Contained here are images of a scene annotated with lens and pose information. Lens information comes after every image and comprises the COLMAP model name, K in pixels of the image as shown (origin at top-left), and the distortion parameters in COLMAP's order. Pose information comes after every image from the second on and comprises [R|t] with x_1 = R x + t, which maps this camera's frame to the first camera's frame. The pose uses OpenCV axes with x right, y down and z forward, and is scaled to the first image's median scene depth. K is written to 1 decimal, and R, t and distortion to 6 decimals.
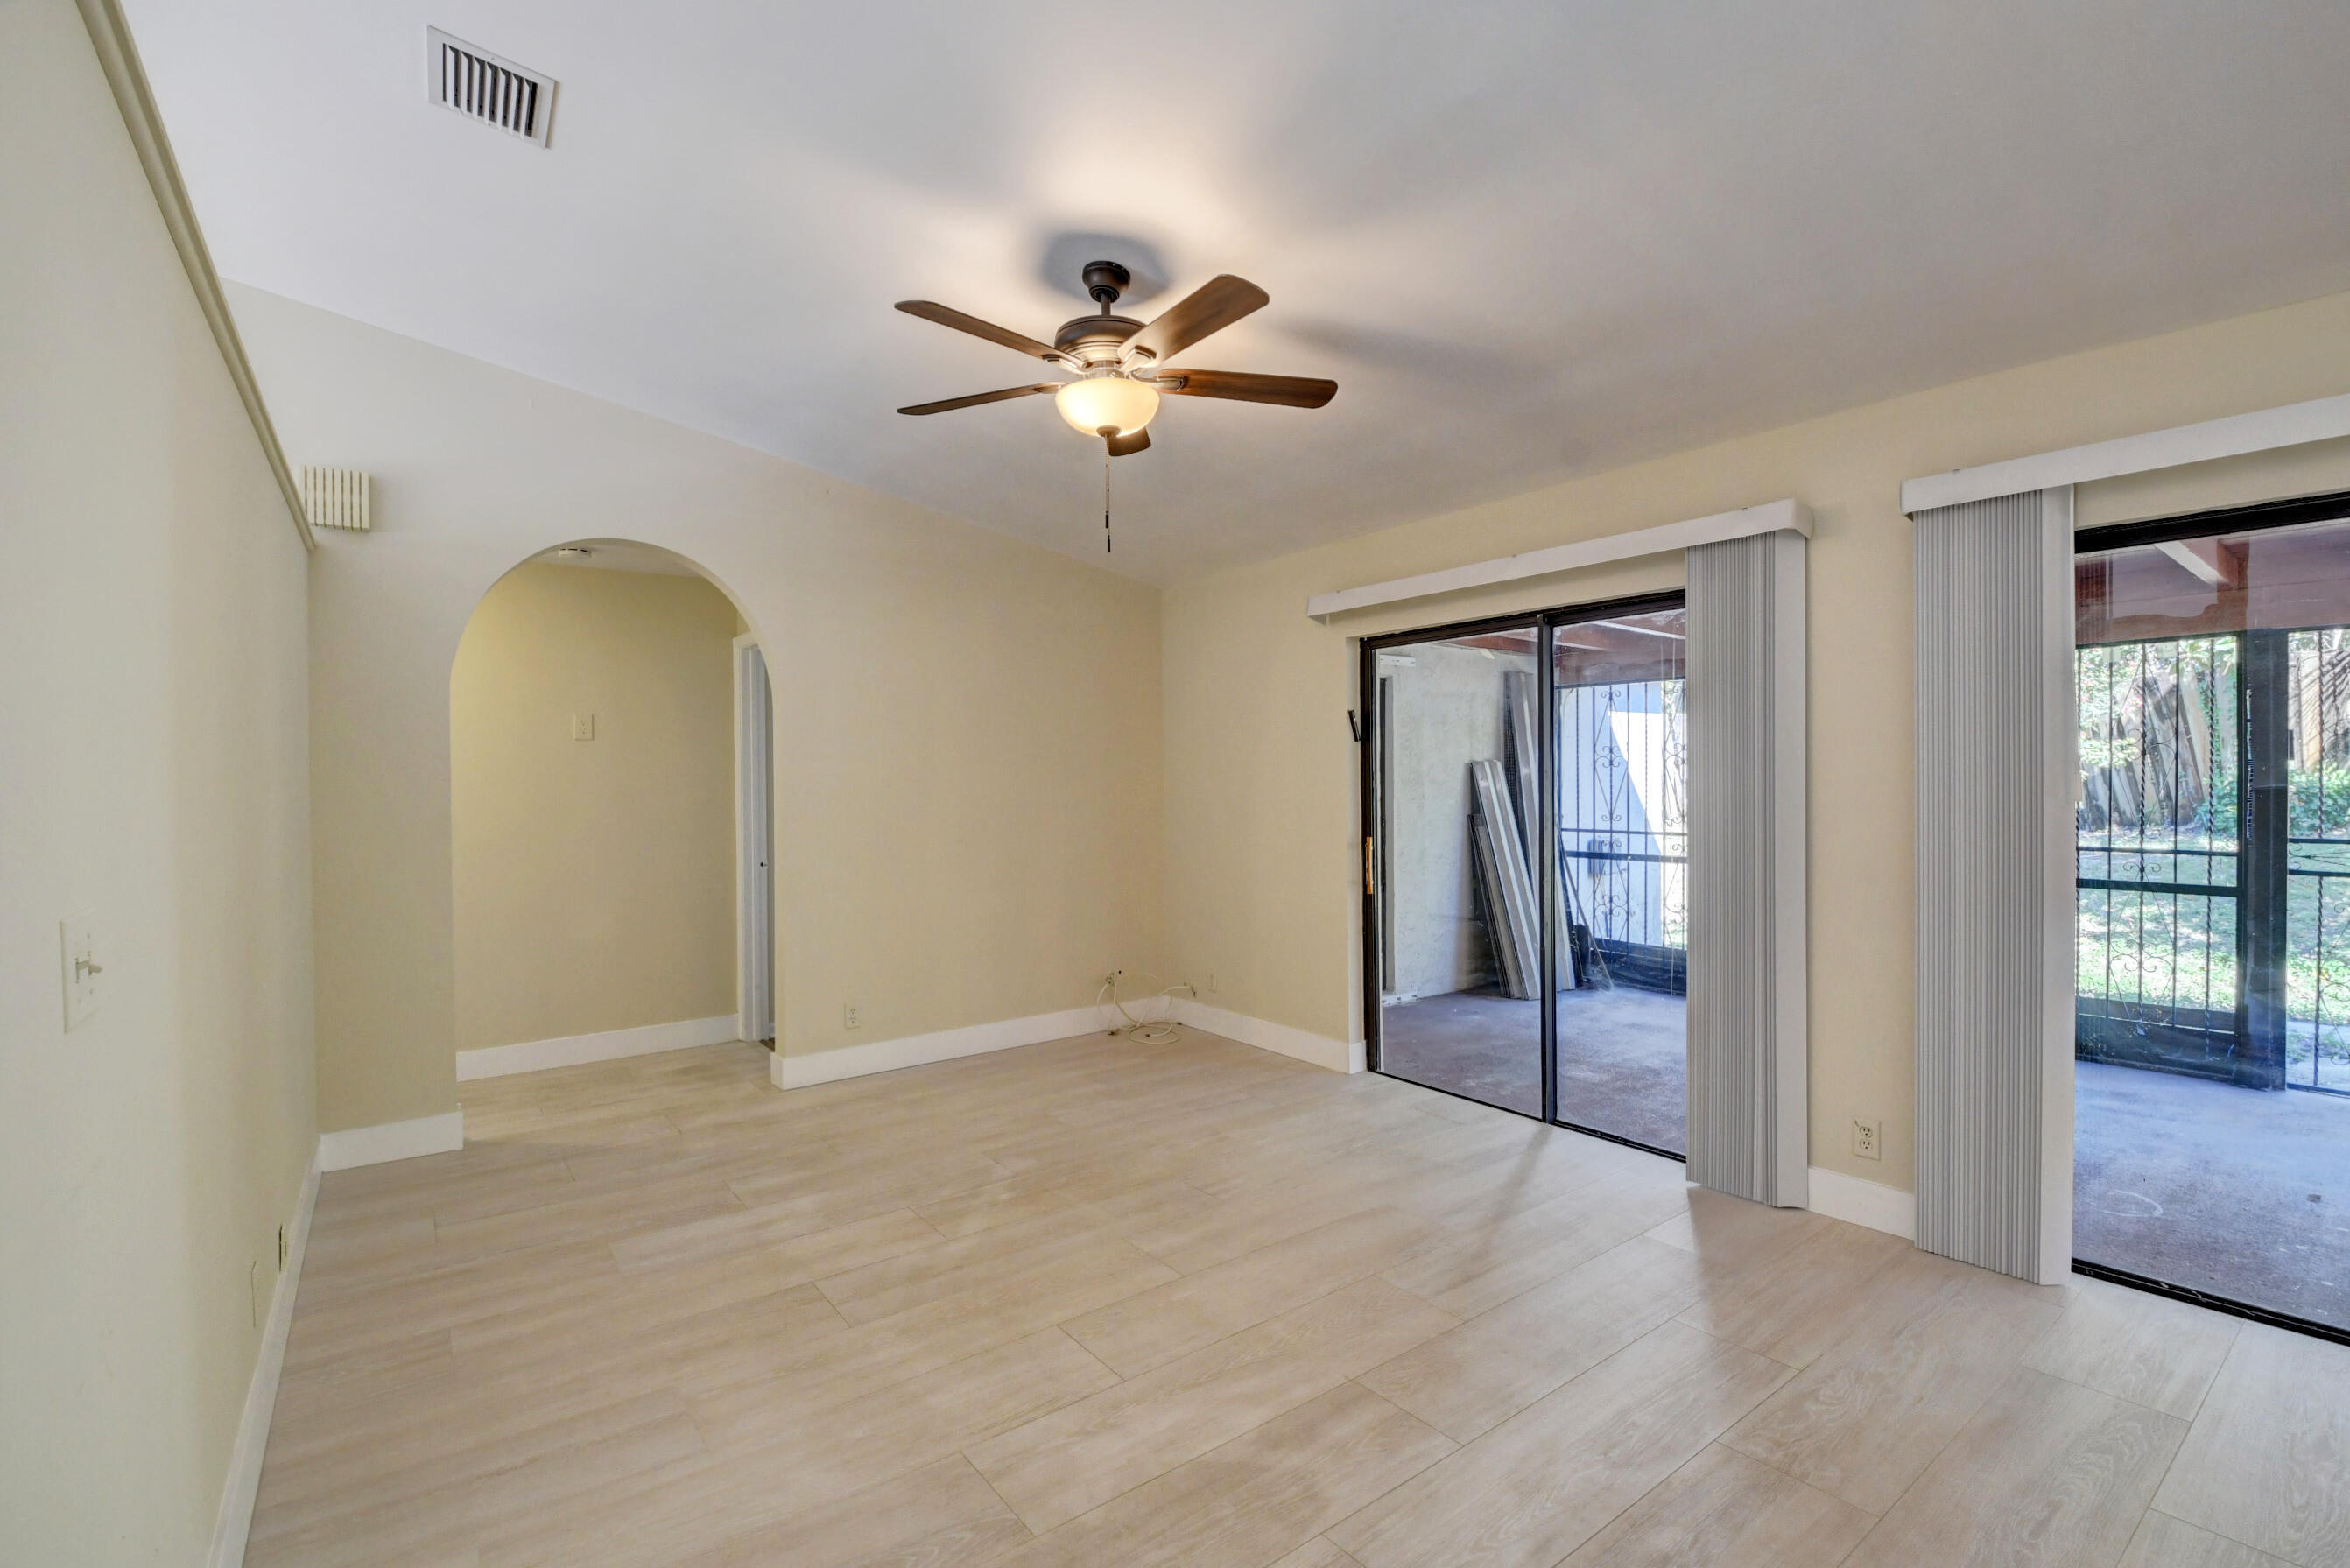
lens RADIAL K [[1040.2, 0, 1164.1], [0, 1040.2, 783.6], [0, 0, 1]] dist [0.015639, -0.027289]
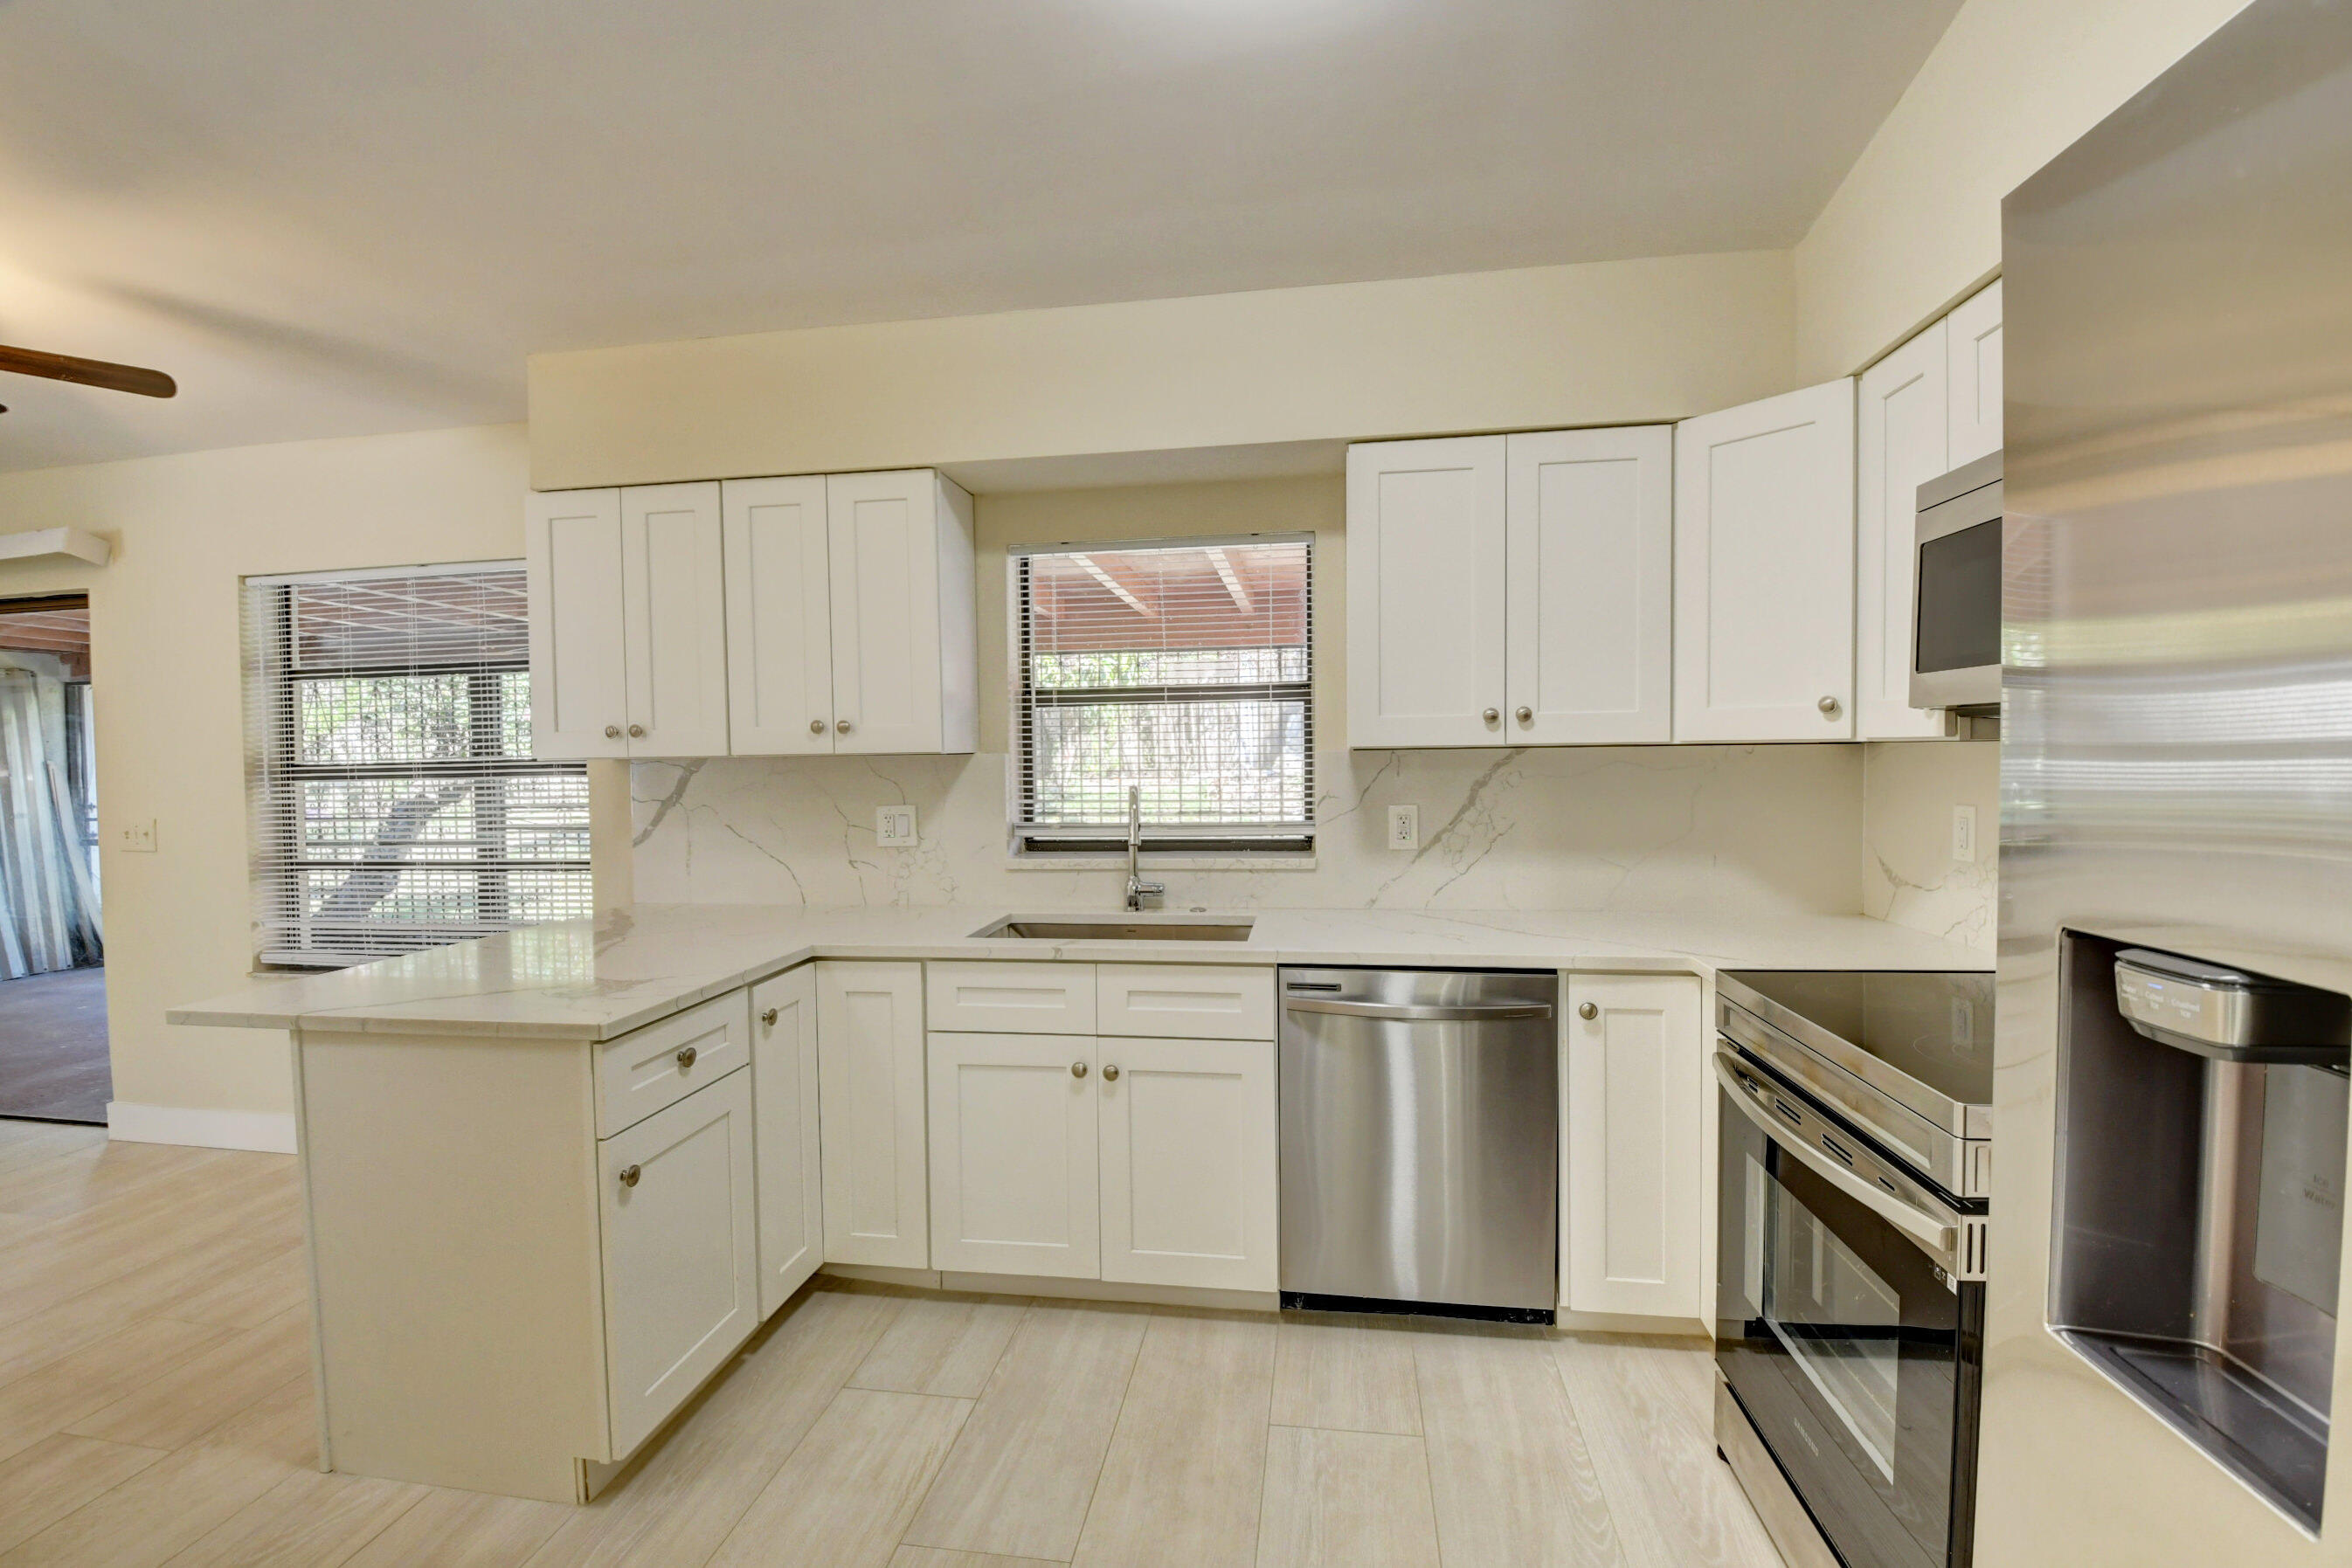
lens RADIAL K [[1035.9, 0, 1167.8], [0, 1035.9, 784.3], [0, 0, 1]] dist [0.029696, -0.037564]
pose [[0.715643, -0.023922, 0.698056, 0.955657], [0.012225, 0.999689, 0.021726, -0.001255], [-0.698359, -0.007014, 0.715713, -1.044542]]
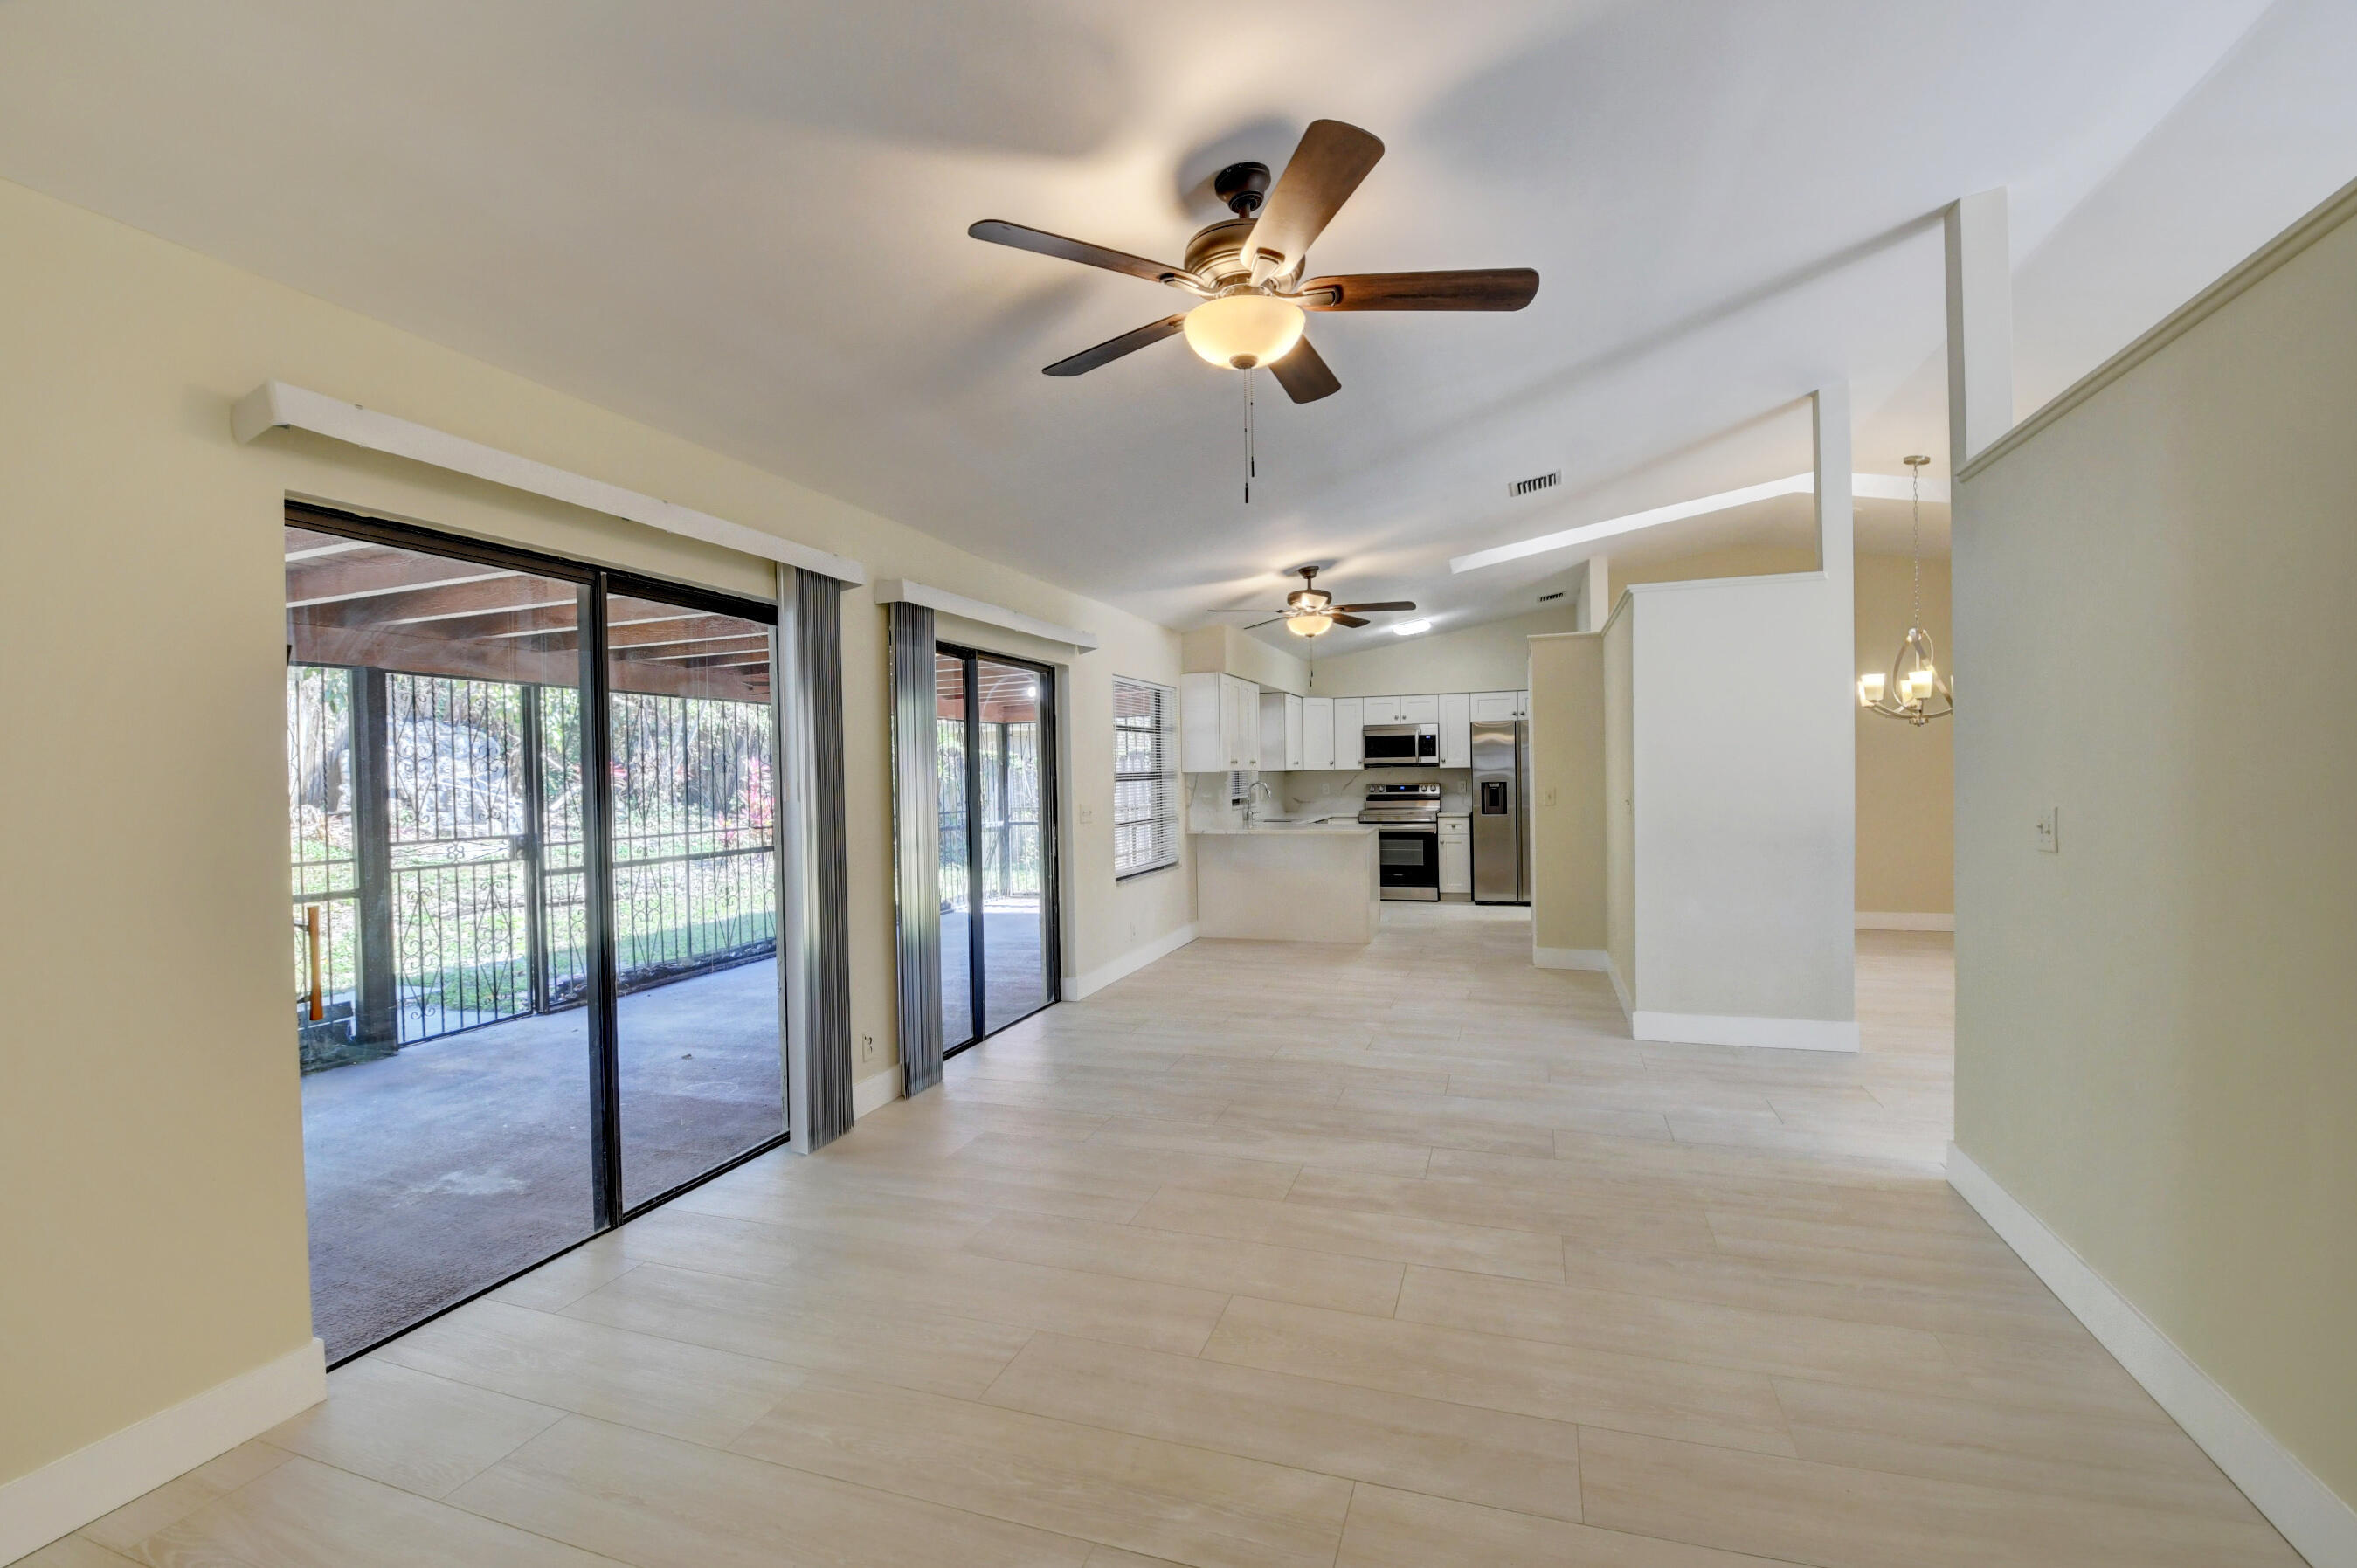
lens RADIAL K [[1038.2, 0, 1170.3], [0, 1038.2, 784.3], [0, 0, 1]] dist [0.029696, -0.037564]
pose [[-0.564972, 0.009857, 0.825051, -0.564270], [0.026872, 0.999618, 0.006458, 0.001245], [-0.824672, 0.025820, -0.565021, 1.205736]]
